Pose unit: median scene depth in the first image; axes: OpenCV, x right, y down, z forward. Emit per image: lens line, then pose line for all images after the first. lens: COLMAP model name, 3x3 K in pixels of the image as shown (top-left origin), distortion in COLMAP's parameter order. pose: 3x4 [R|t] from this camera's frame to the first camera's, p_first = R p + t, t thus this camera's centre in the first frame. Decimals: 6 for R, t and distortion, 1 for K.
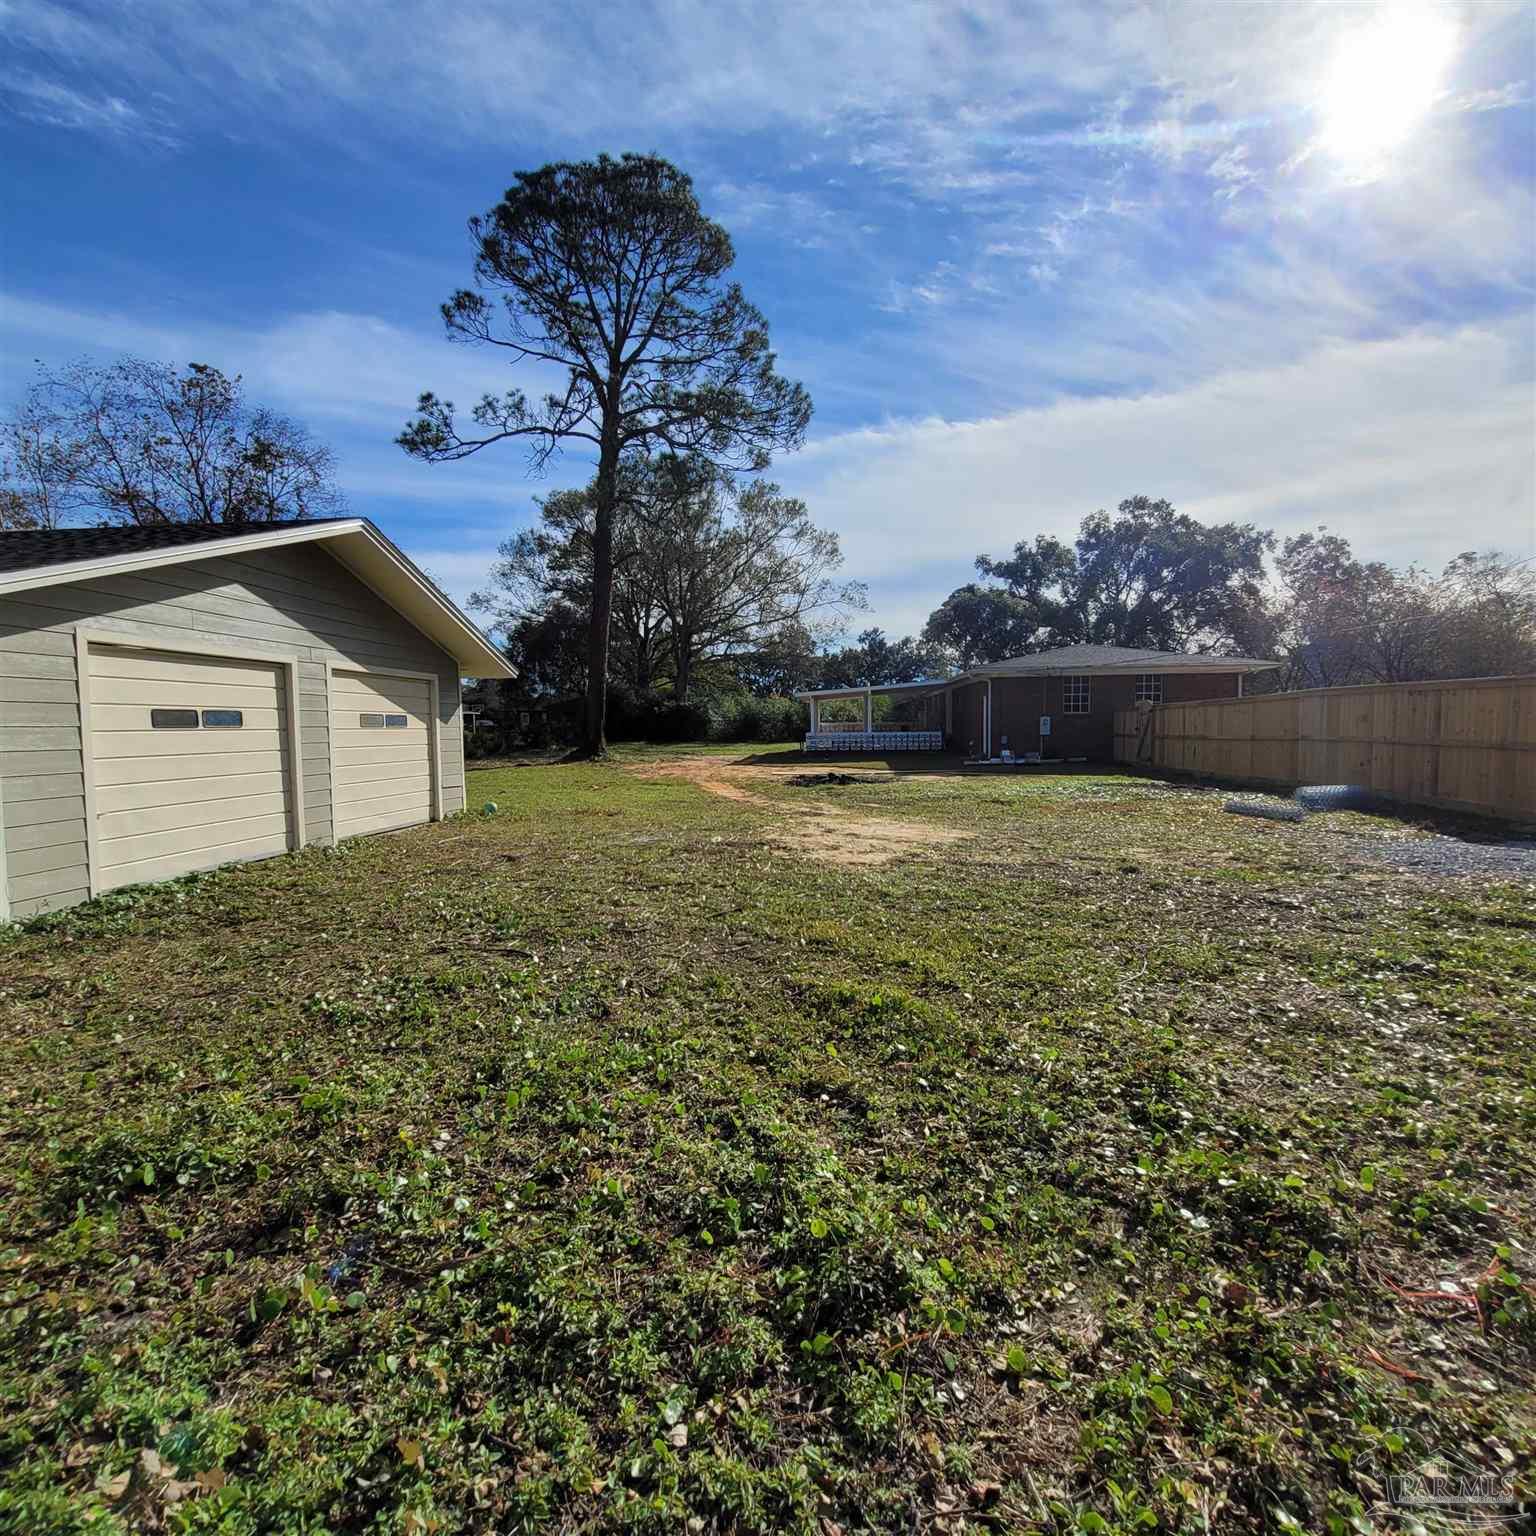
lens RADIAL K [[802.5, 0, 770.2], [0, 802.5, 768.8], [0, 0, 1]] dist [-0.005785, 0.001705]
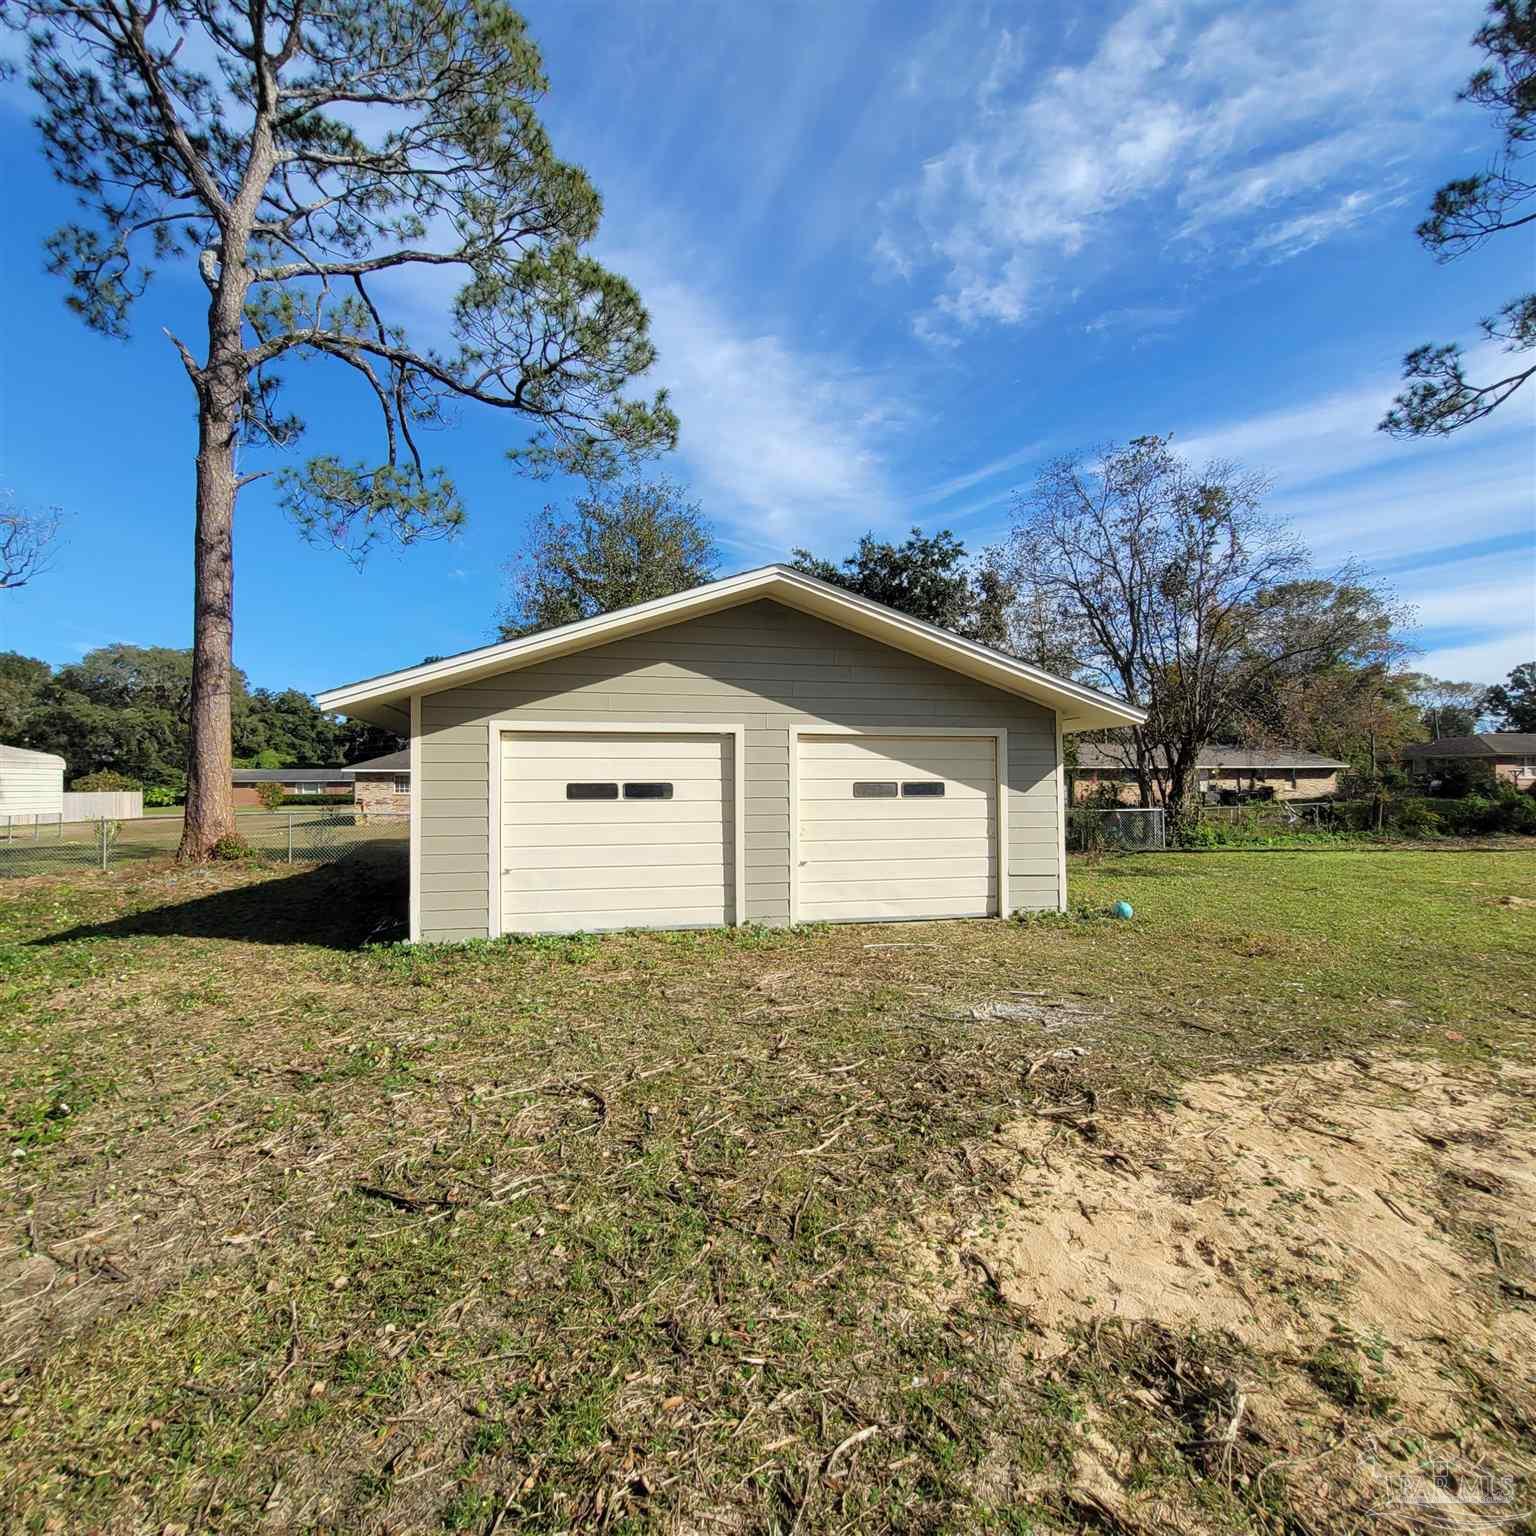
lens RADIAL K [[802.5, 0, 768.5], [0, 802.5, 776.9], [0, 0, 1]] dist [-0.005785, 0.001705]
pose [[0.311195, -0.010847, -0.950284, 0.334310], [-0.047202, 0.998524, -0.026855, -0.052201], [0.949173, 0.053212, 0.310224, 0.721671]]
